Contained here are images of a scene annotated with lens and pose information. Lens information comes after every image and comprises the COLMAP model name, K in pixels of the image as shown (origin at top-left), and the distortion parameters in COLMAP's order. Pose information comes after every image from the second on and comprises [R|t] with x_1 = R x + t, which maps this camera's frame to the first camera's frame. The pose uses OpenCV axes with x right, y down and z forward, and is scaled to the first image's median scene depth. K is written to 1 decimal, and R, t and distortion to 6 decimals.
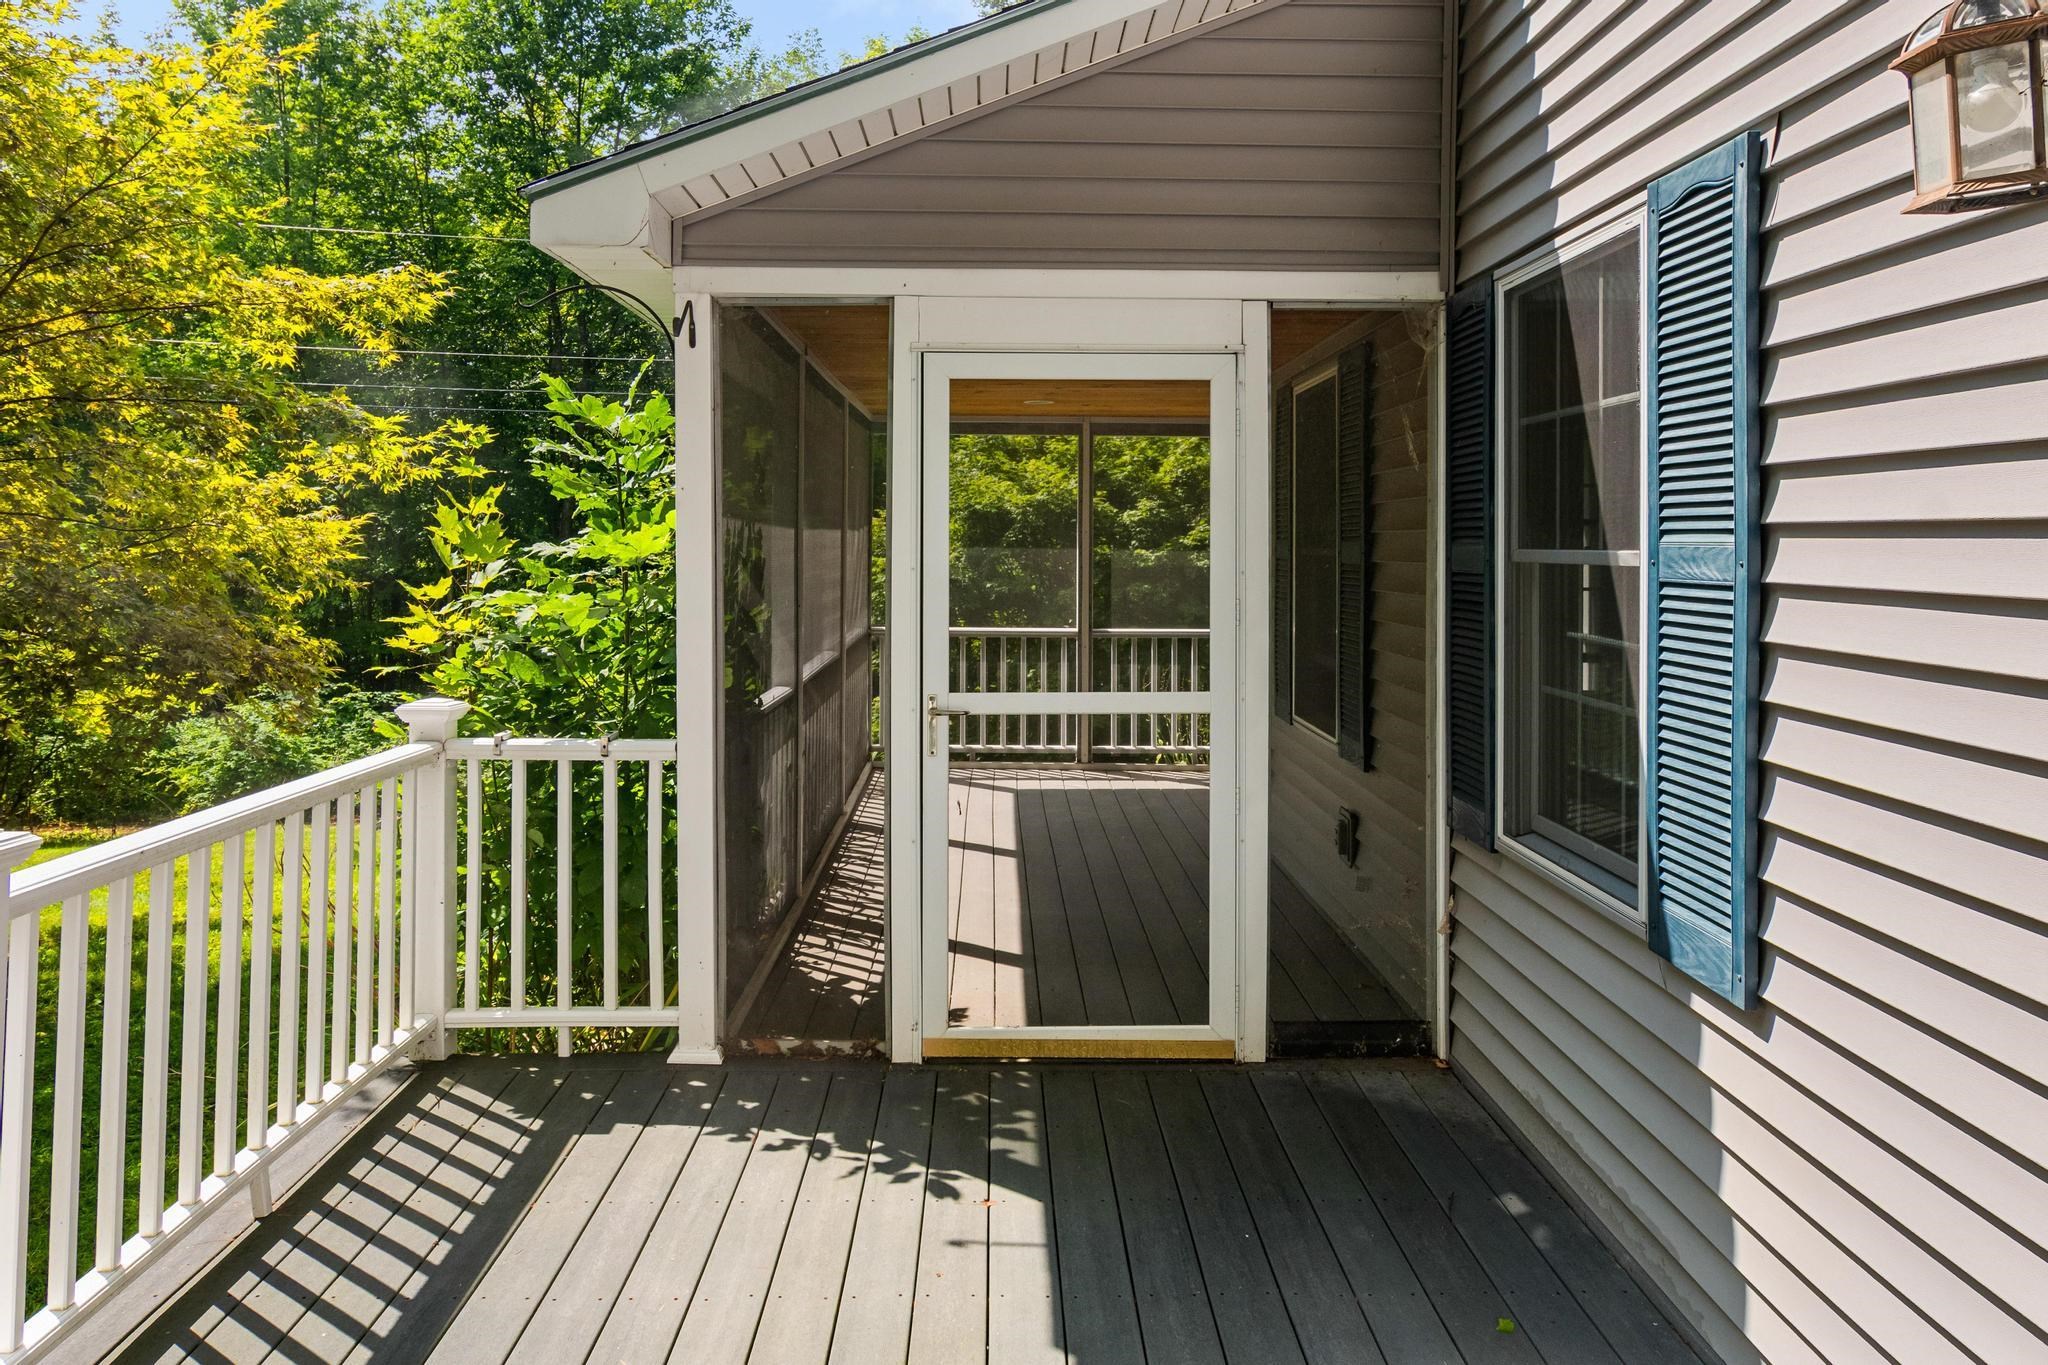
lens RADIAL K [[1427.1, 0, 1030.3], [0, 1427.1, 539.9], [0, 0, 1]] dist [0.001793, 0.005252]
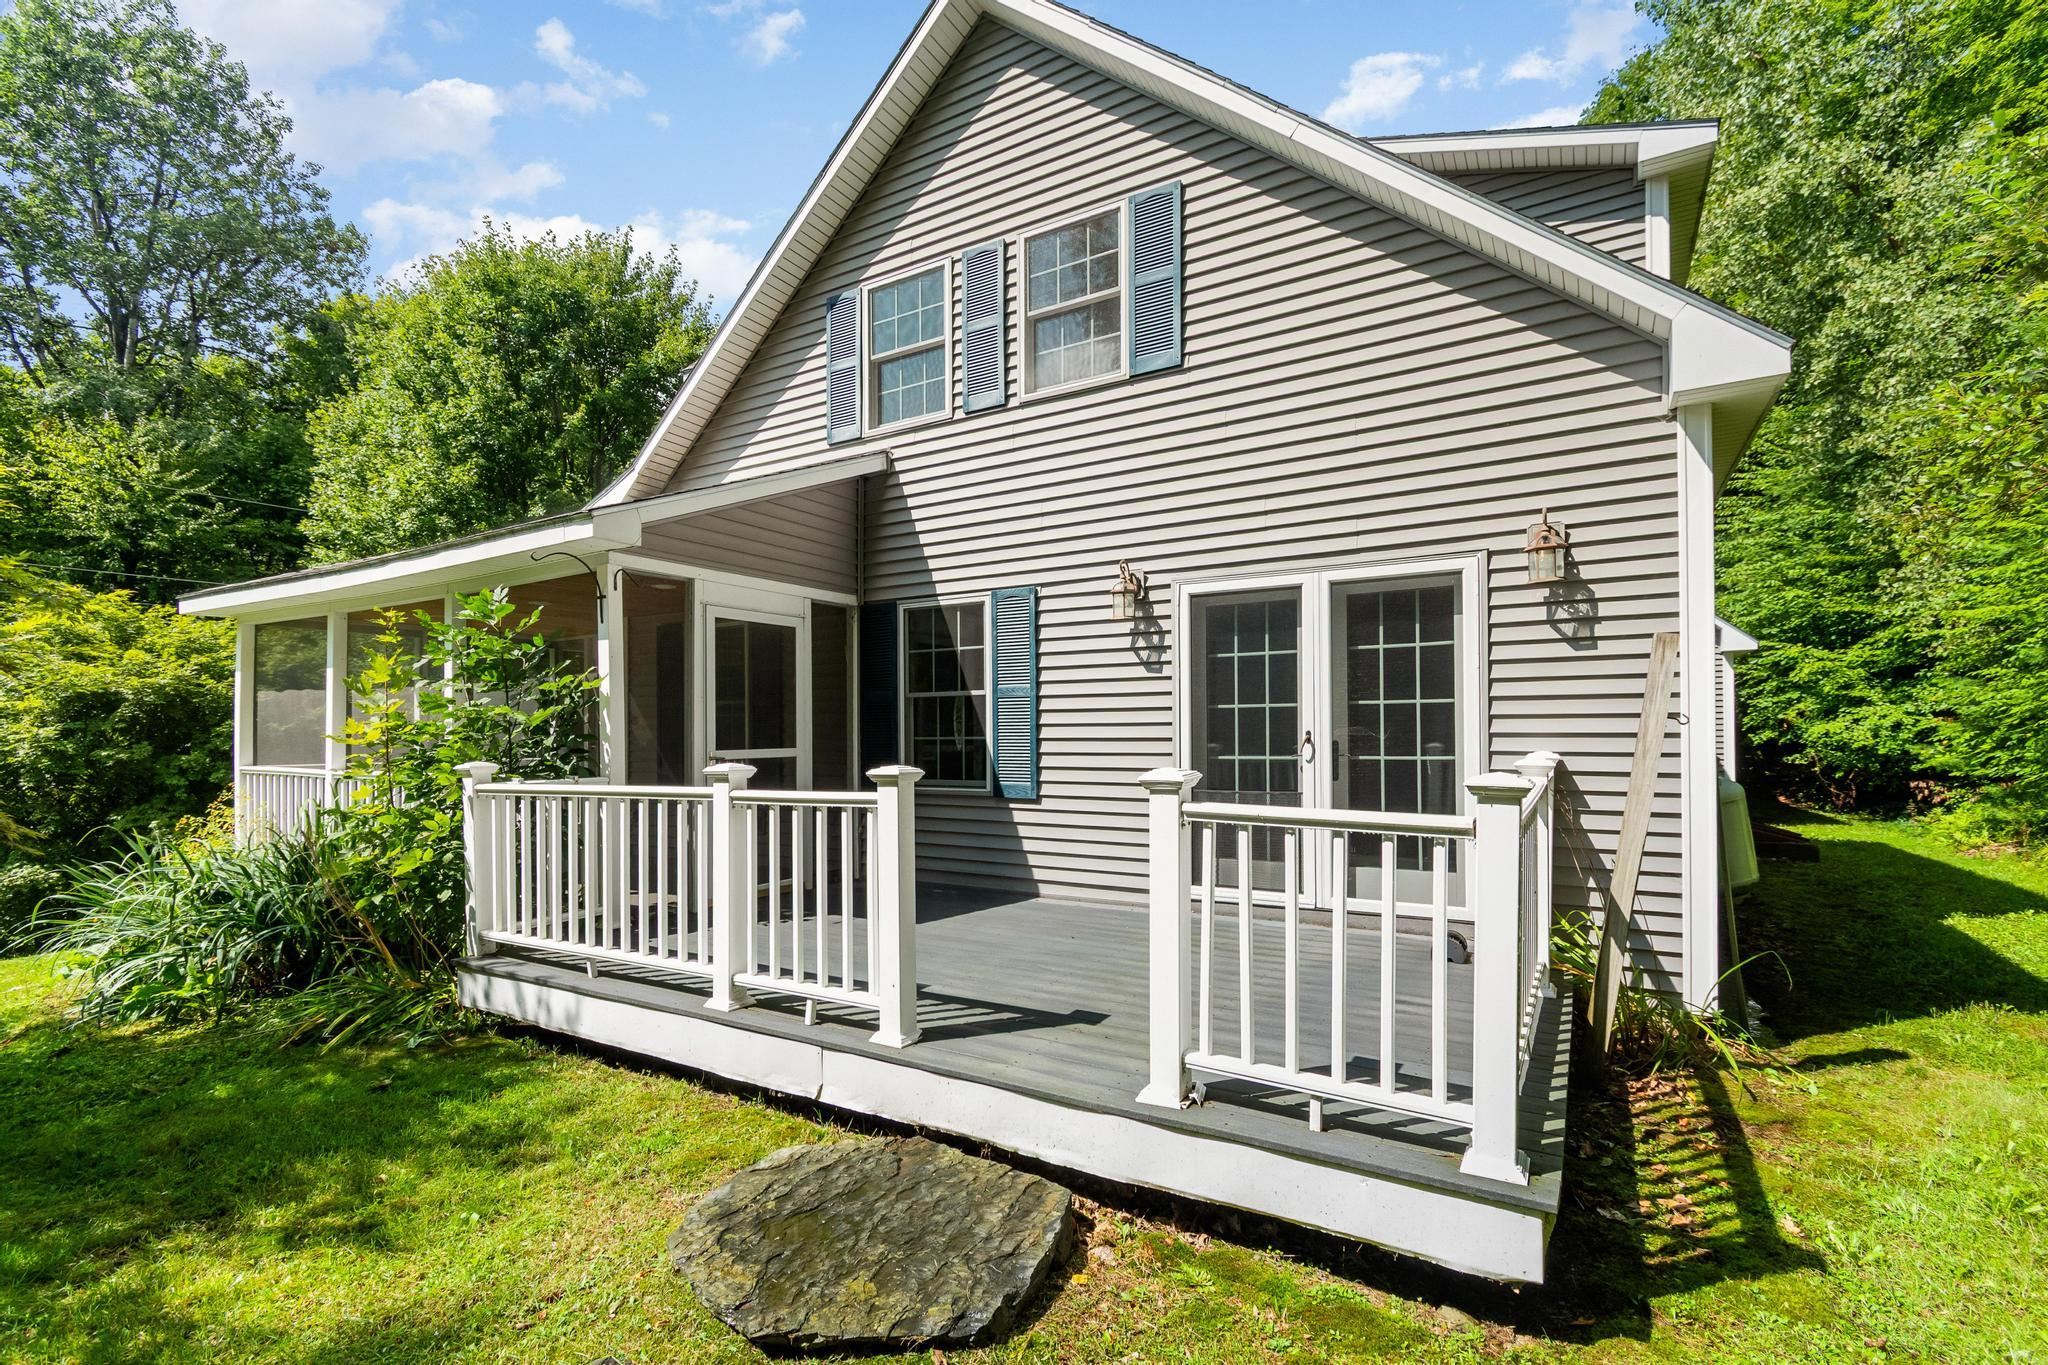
lens RADIAL K [[921.4, 0, 1033.1], [0, 921.4, 738.5], [0, 0, 1]] dist [0.001743, -0.001186]
pose [[0.534116, -0.012321, 0.845322, -1.062823], [0.008771, 0.999921, 0.009032, 0.079013], [-0.845366, 0.002590, 0.534181, -0.256248]]
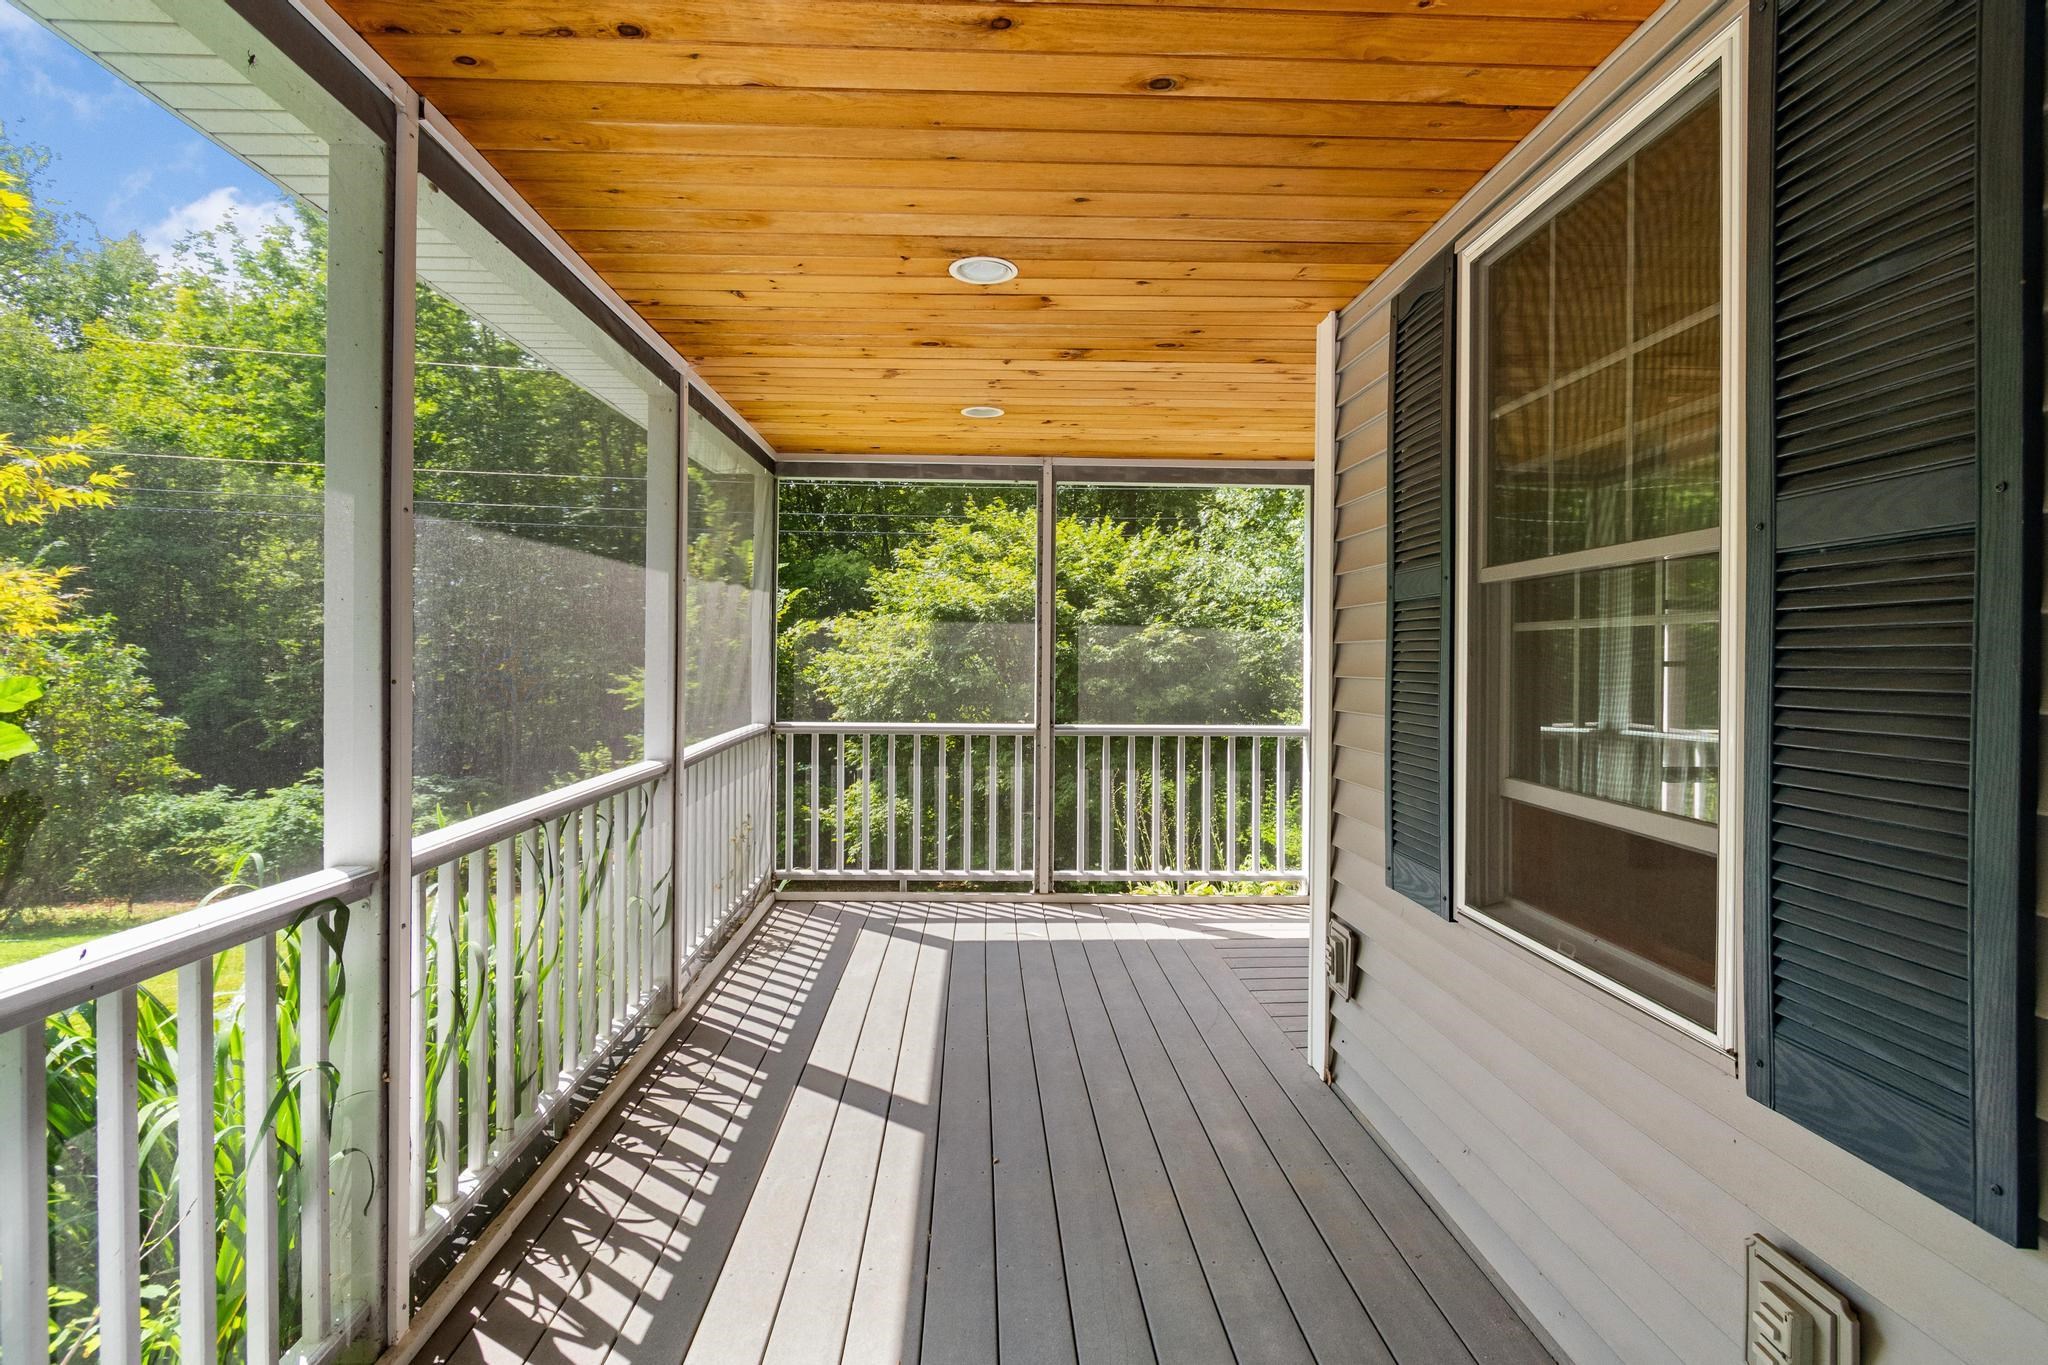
lens RADIAL K [[1026.5, 0, 1024.6], [0, 1026.5, 666.3], [0, 0, 1]] dist [-0.001303, -0.000436]
pose [[0.999831, 0.001905, 0.018296, 0.037497], [-0.002094, 0.999944, 0.010349, 0.054531], [-0.018275, -0.010386, 0.999779, 0.975874]]
